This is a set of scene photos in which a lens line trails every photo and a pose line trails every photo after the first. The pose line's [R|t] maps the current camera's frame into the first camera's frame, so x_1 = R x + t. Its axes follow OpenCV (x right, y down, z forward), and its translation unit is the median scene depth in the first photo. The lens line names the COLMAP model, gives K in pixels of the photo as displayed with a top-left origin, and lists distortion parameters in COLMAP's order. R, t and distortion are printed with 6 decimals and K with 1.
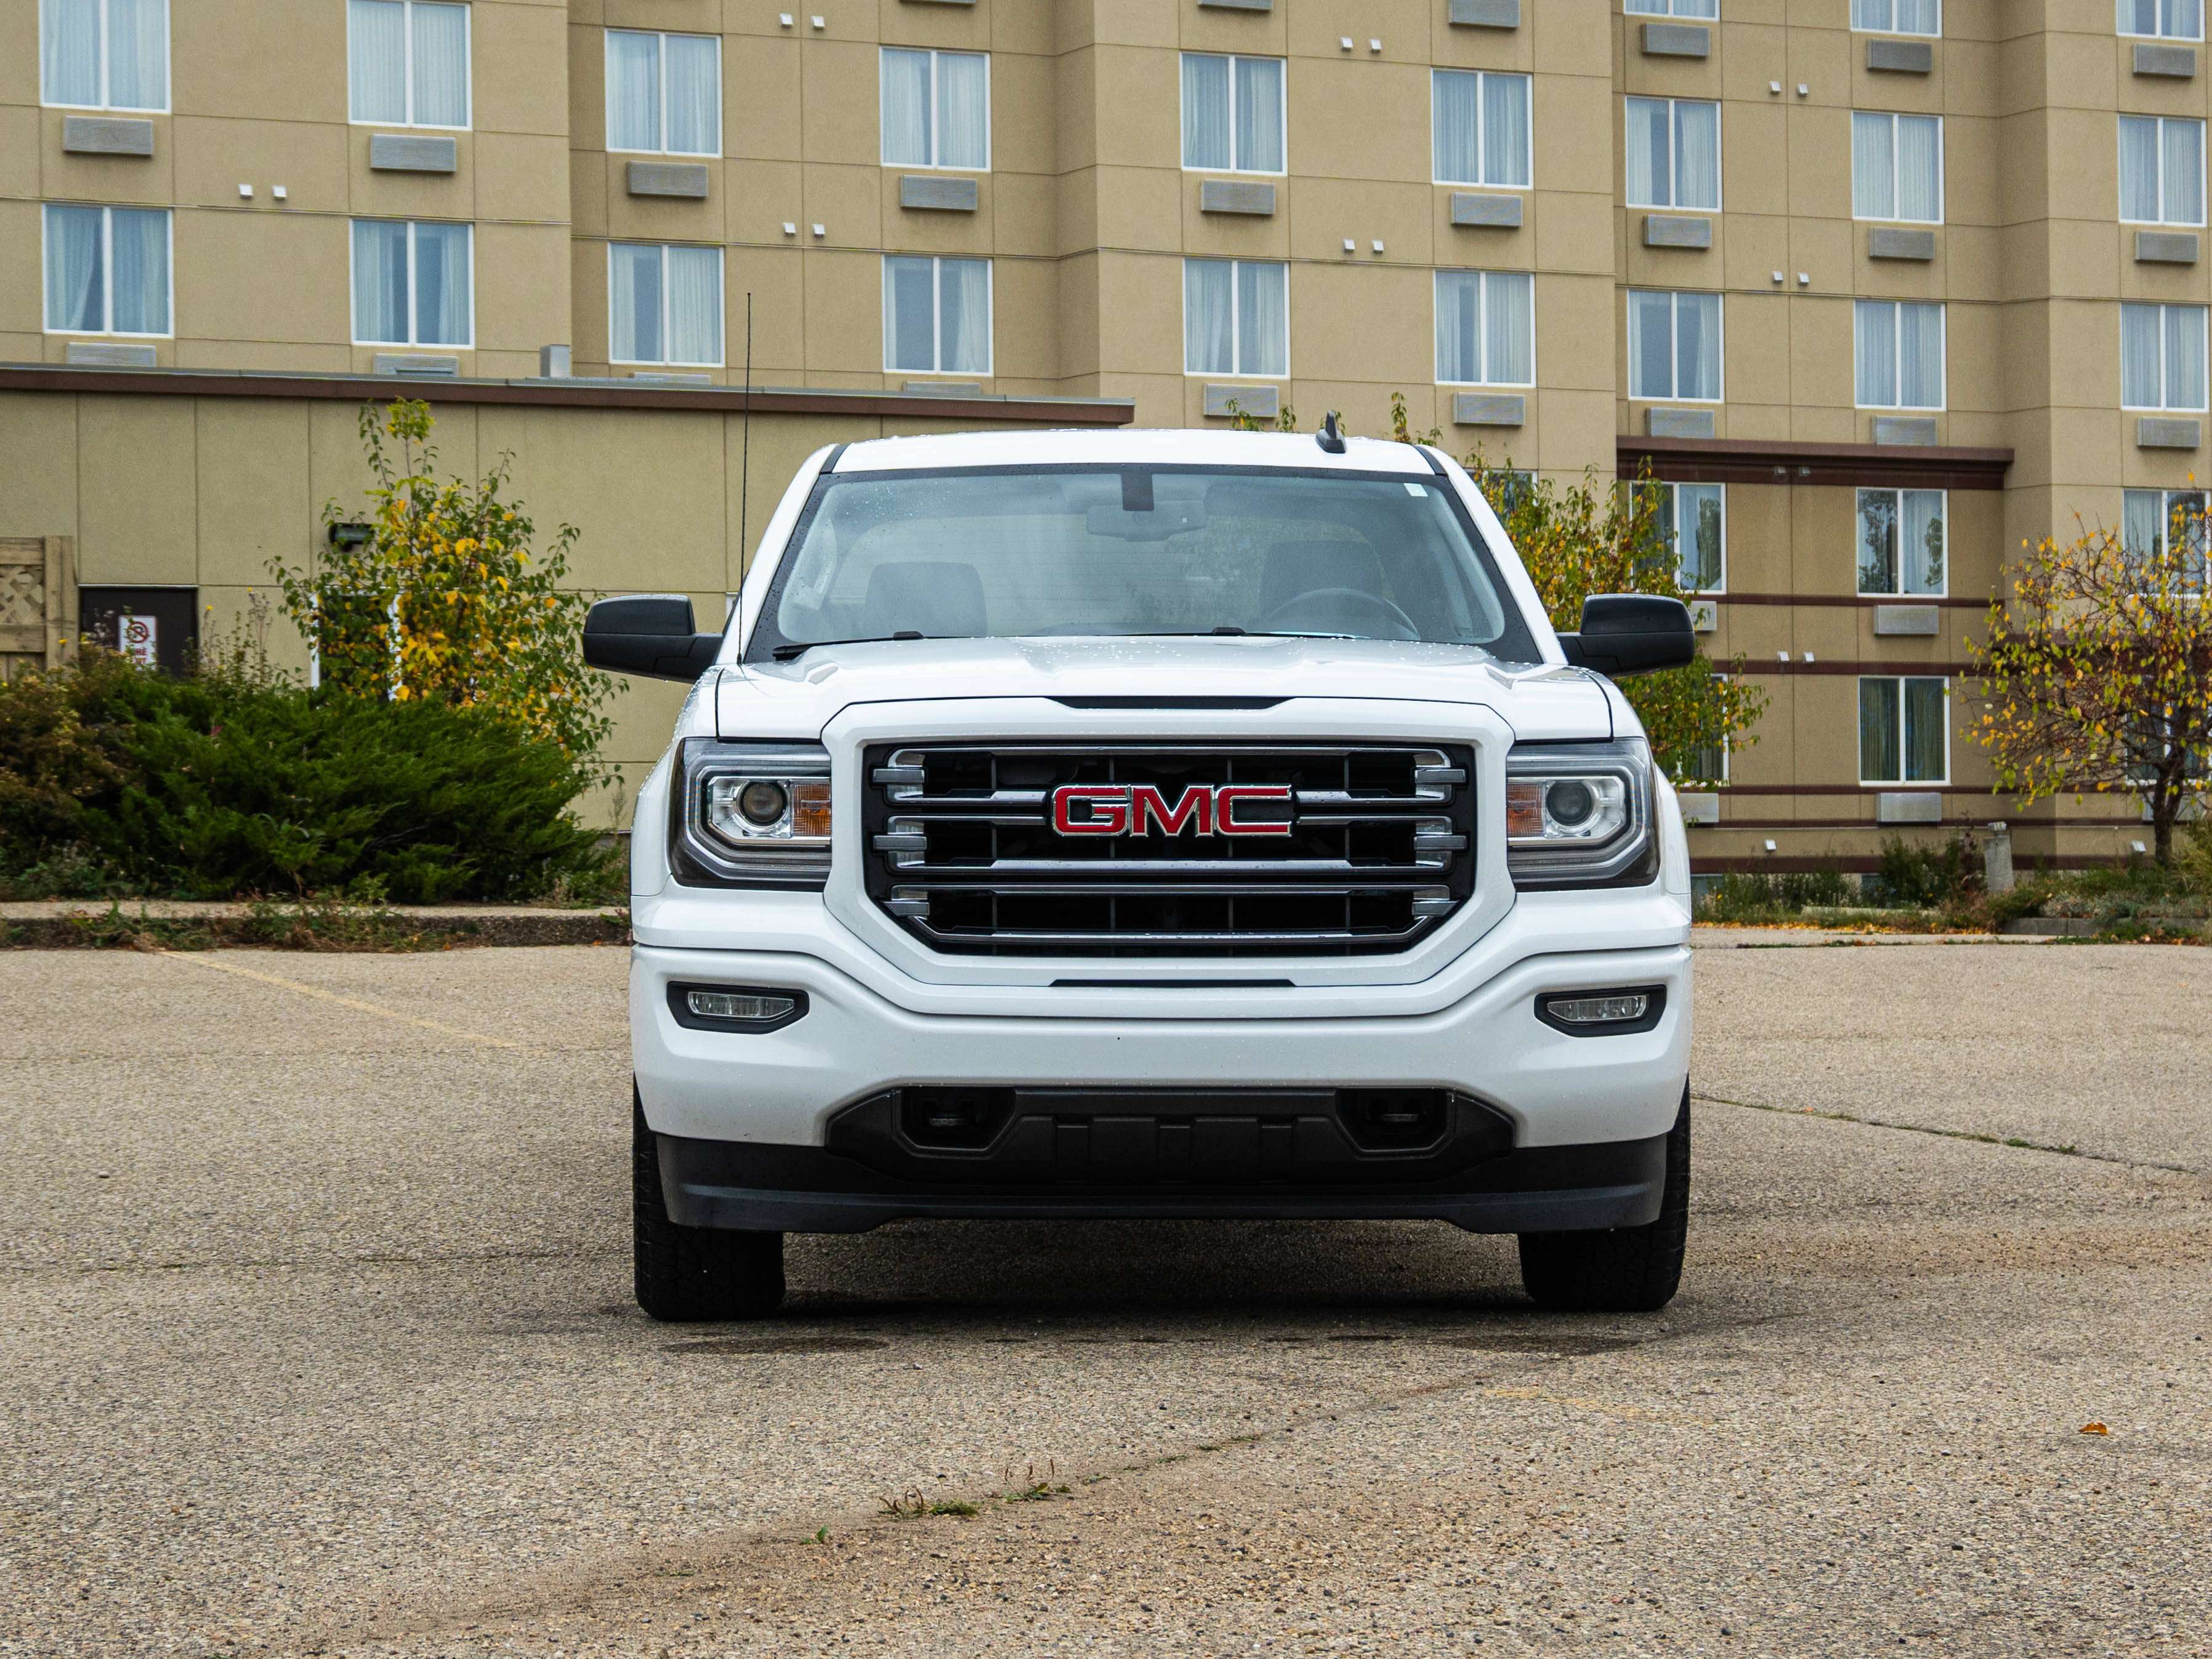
lens RADIAL K [[4480.8, 0, 1111.1], [0, 4480.8, 828.4], [0, 0, 1]] dist [-0.043878, 0.000000]
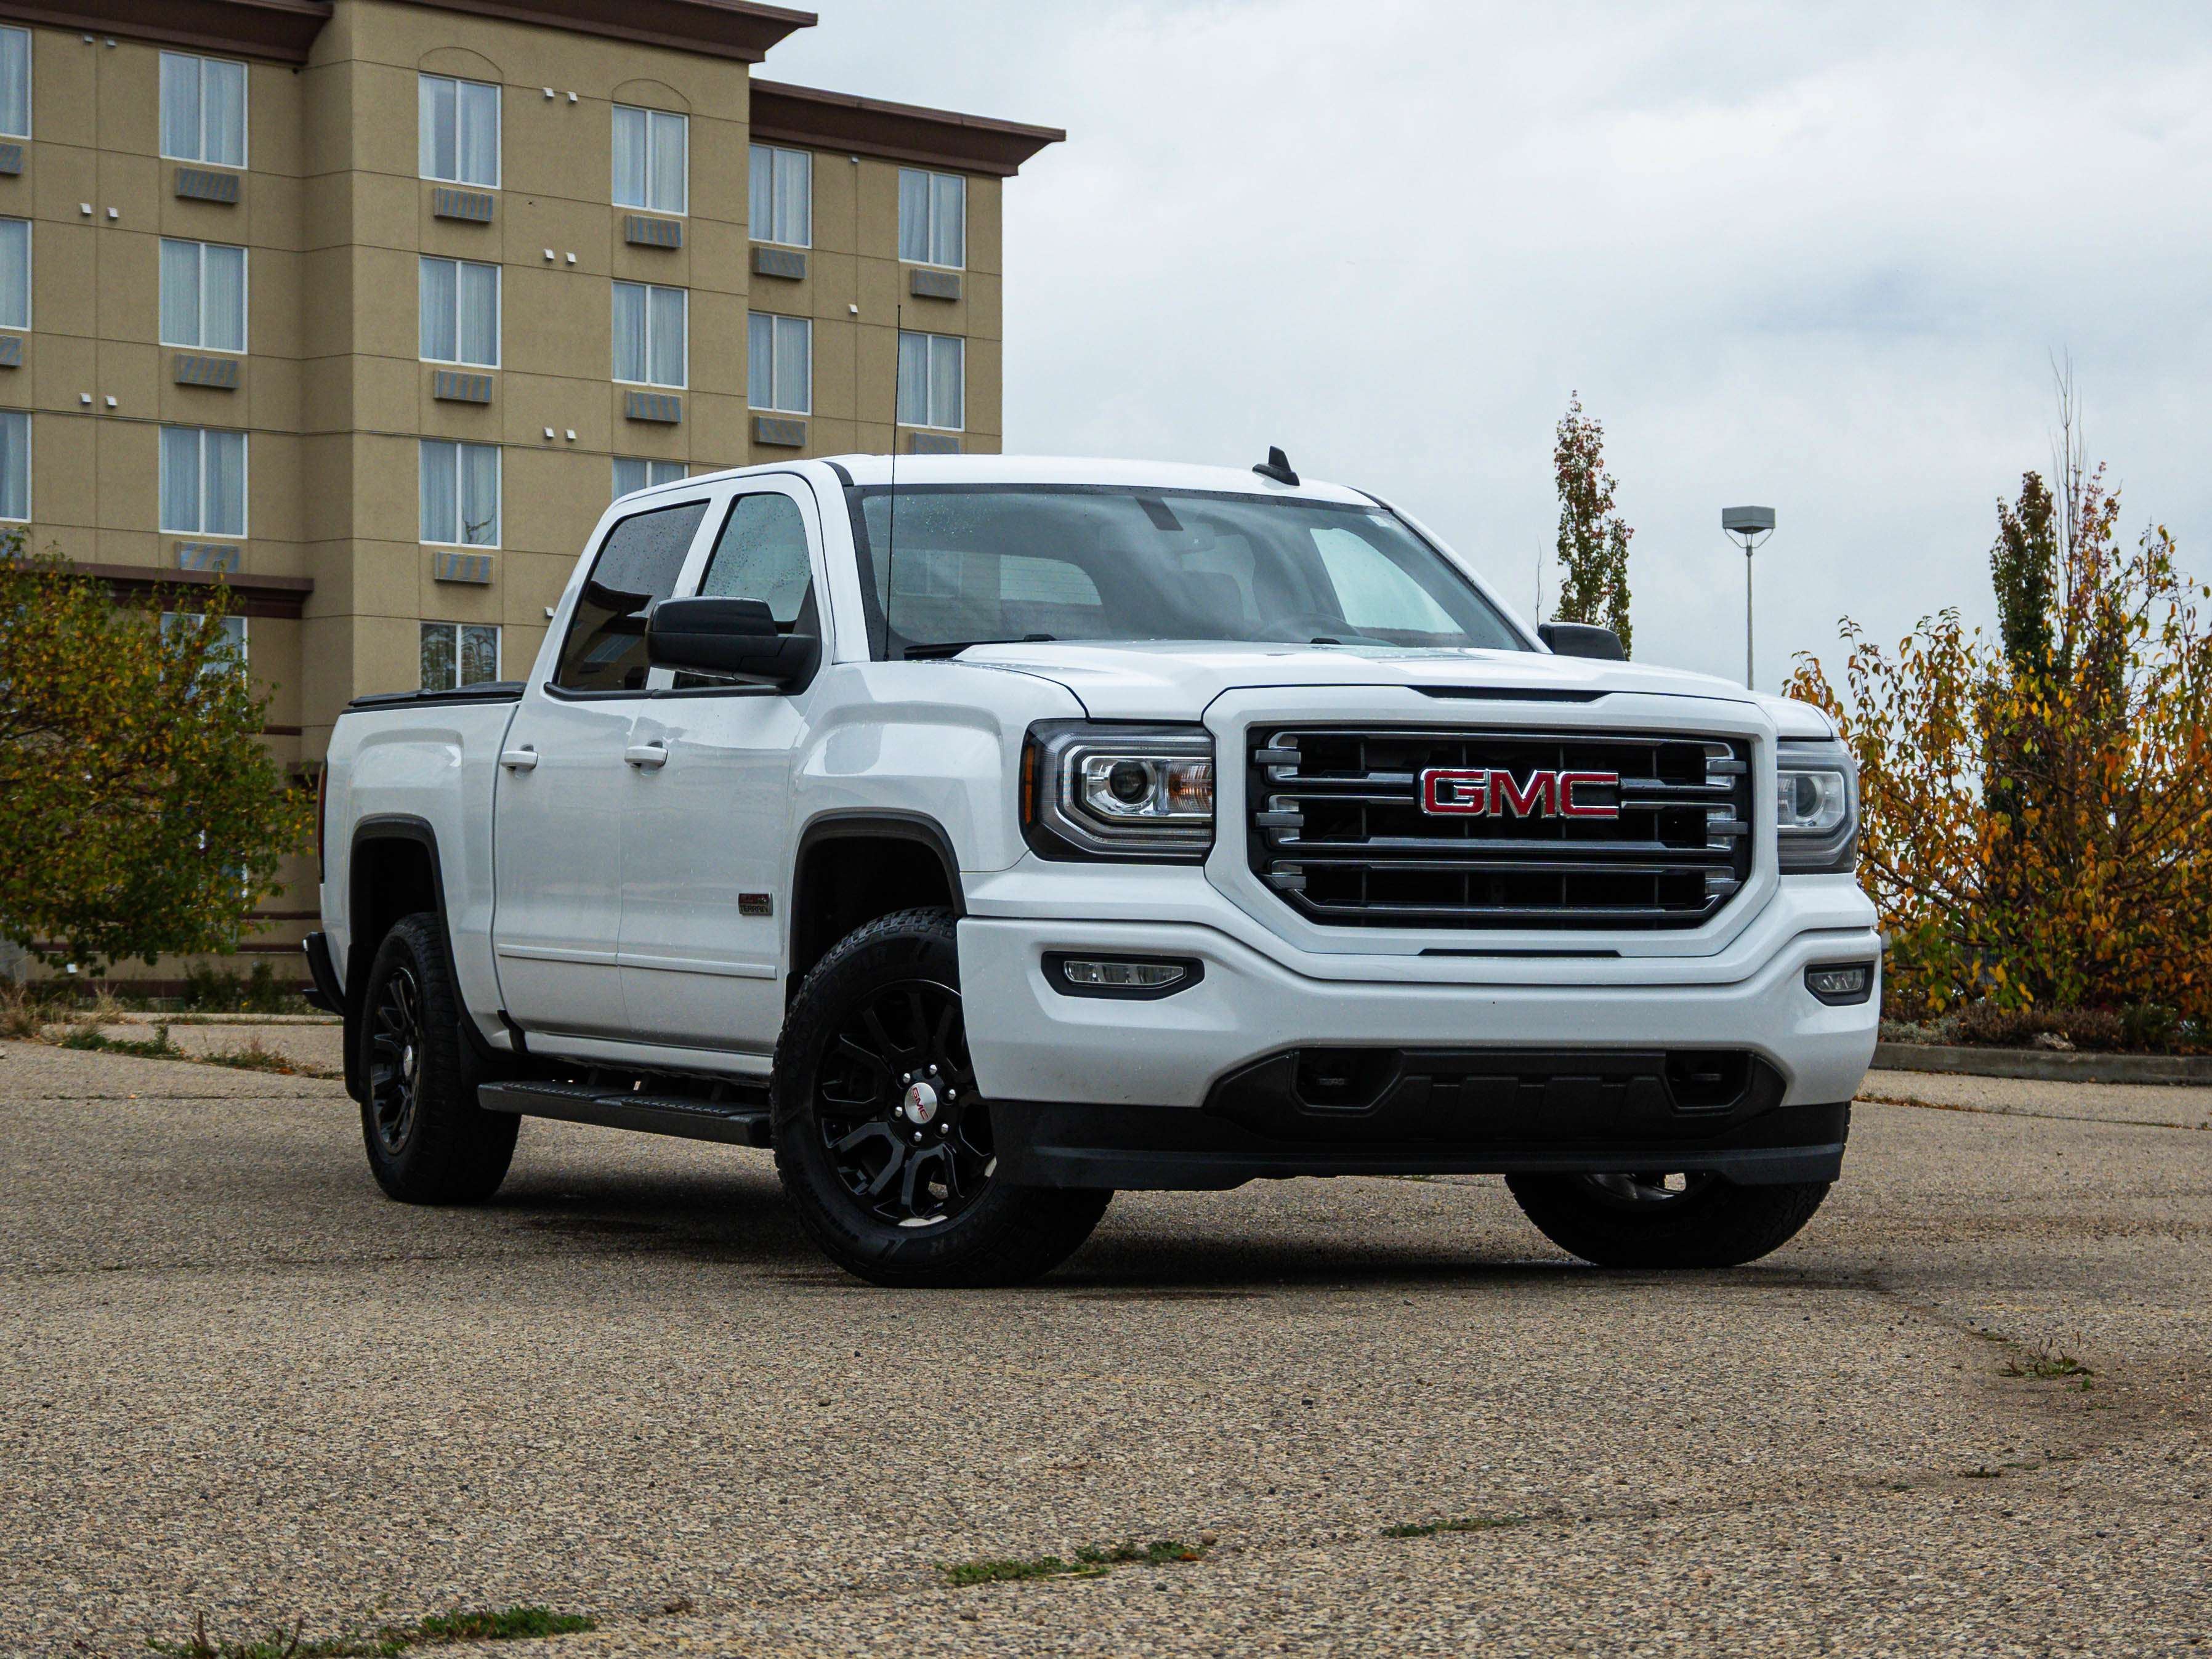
lens RADIAL K [[4480.8, 0, 936.2], [0, 4480.8, 827.0], [0, 0, 1]] dist [-0.043878, 0.000000]
pose [[0.943069, 0.016421, 0.332193, -0.471798], [-0.007020, 0.999541, -0.029480, 0.036434], [-0.332524, 0.025469, 0.942751, 0.027362]]
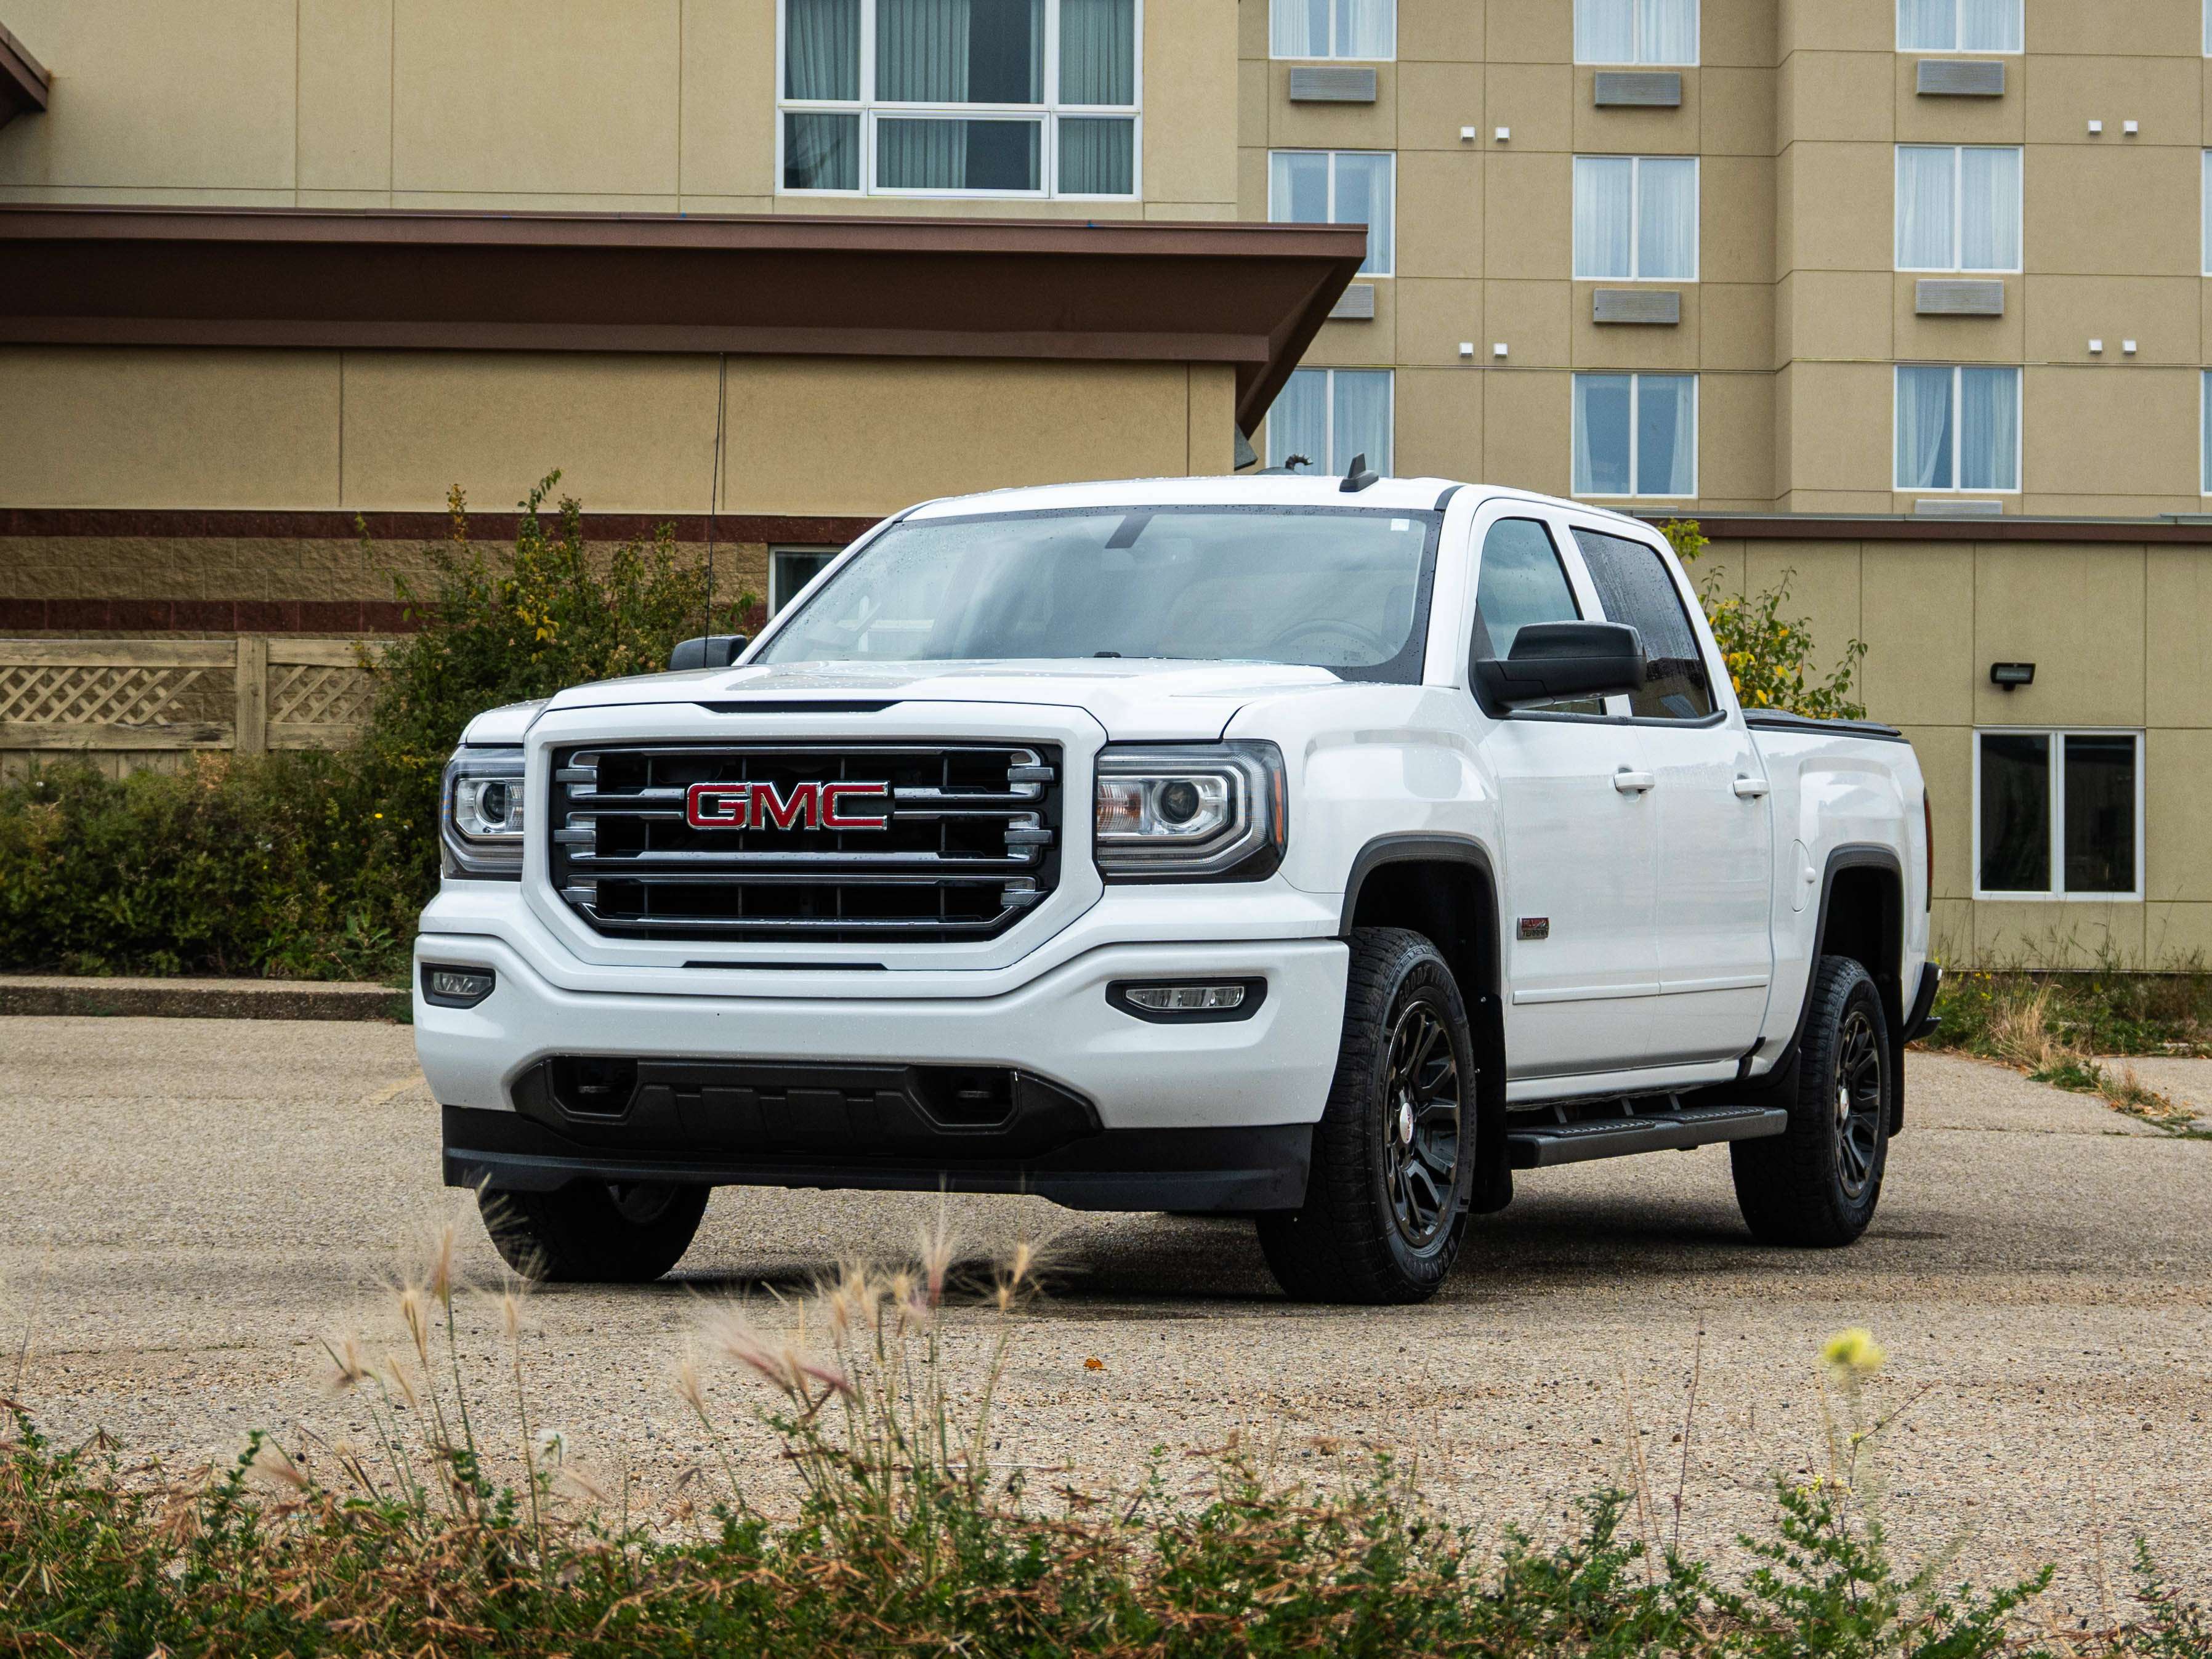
lens RADIAL K [[4480.8, 0, 1116.8], [0, 4480.8, 829.8], [0, 0, 1]] dist [-0.043878, 0.000000]
pose [[0.926041, 0.000436, -0.377422, 0.487444], [-0.012680, 0.999471, -0.029956, 0.032630], [0.377209, 0.032526, 0.925557, 0.030804]]
